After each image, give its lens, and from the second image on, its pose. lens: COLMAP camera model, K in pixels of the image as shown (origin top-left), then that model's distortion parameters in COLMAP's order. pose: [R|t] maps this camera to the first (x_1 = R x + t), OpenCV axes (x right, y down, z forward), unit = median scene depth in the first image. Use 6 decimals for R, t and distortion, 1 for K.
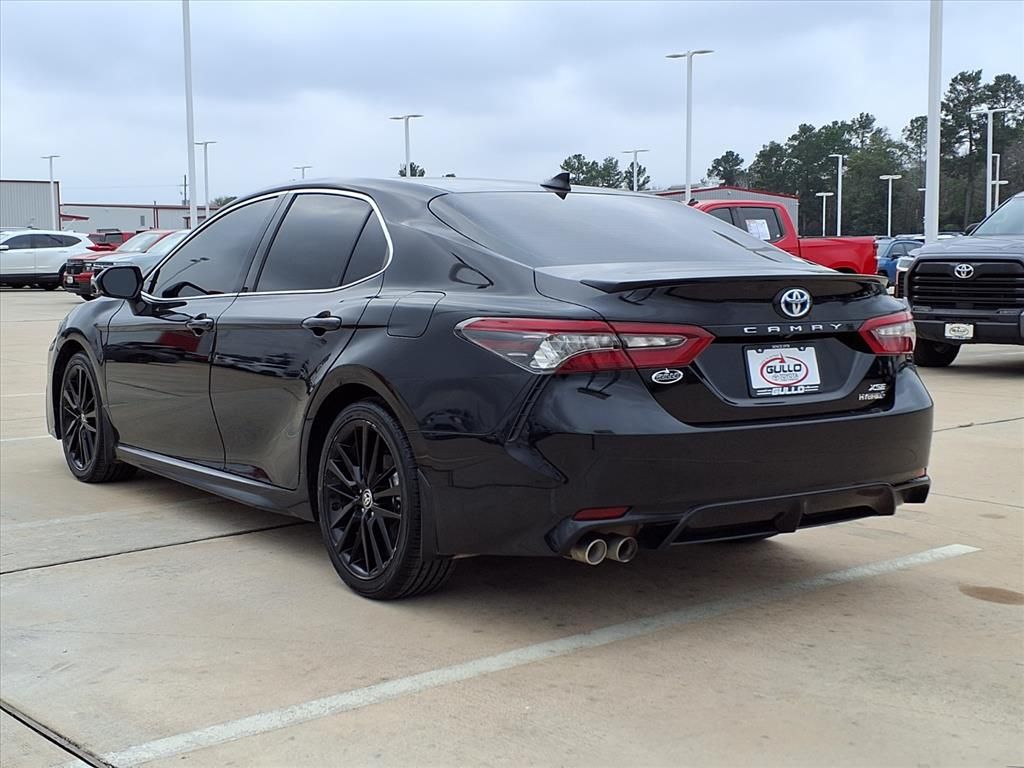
lens RADIAL K [[1351.3, 0, 487.6], [0, 1351.3, 369.3], [0, 0, 1]] dist [0.229229, -0.697112]
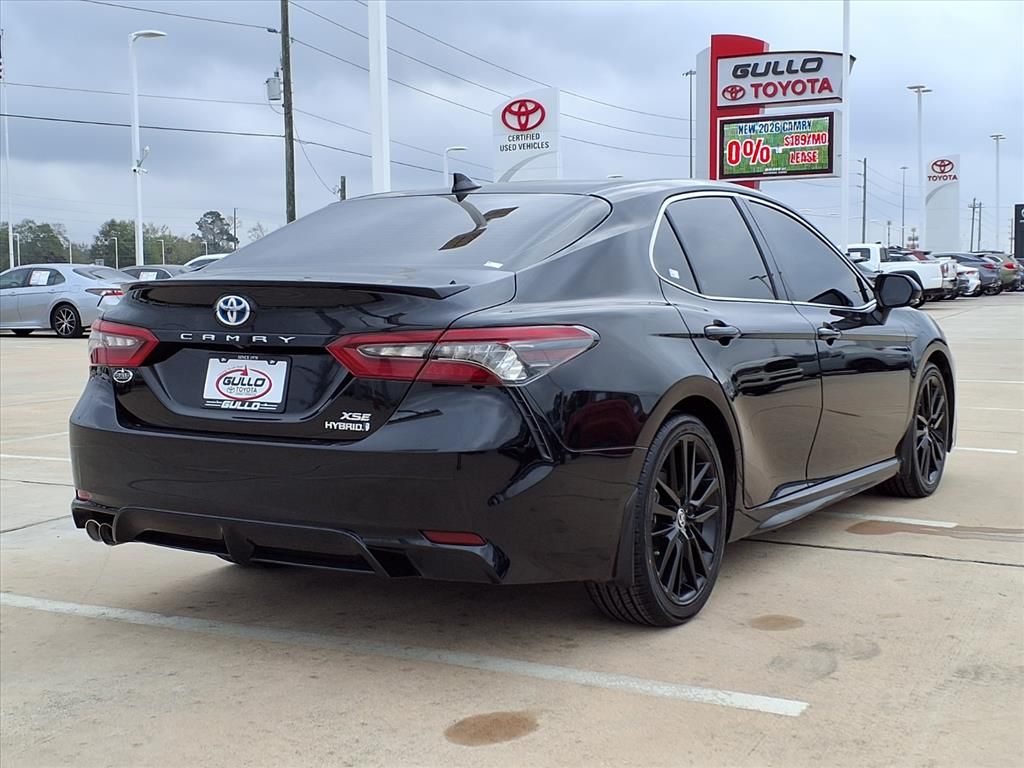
lens RADIAL K [[1351.3, 0, 487.6], [0, 1351.3, 369.3], [0, 0, 1]] dist [0.229229, -0.697112]
pose [[0.392957, 0.061674, -0.917486, 1.127020], [-0.070335, 0.996841, 0.036884, -0.054391], [0.916863, 0.050037, 0.396053, 0.786434]]
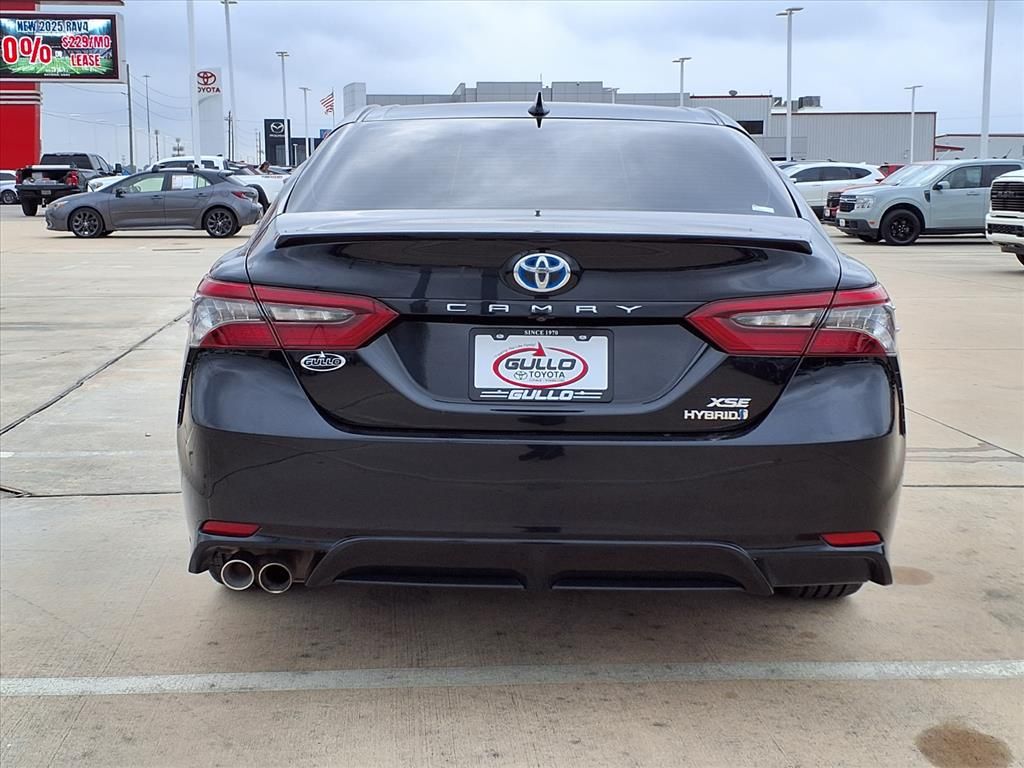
lens RADIAL K [[1351.3, 0, 487.6], [0, 1351.3, 369.3], [0, 0, 1]] dist [0.229229, -0.697112]
pose [[0.807912, 0.084735, -0.583179, 0.608009], [-0.055012, 0.996131, 0.068526, -0.044727], [0.586730, -0.023281, 0.809448, 0.411429]]
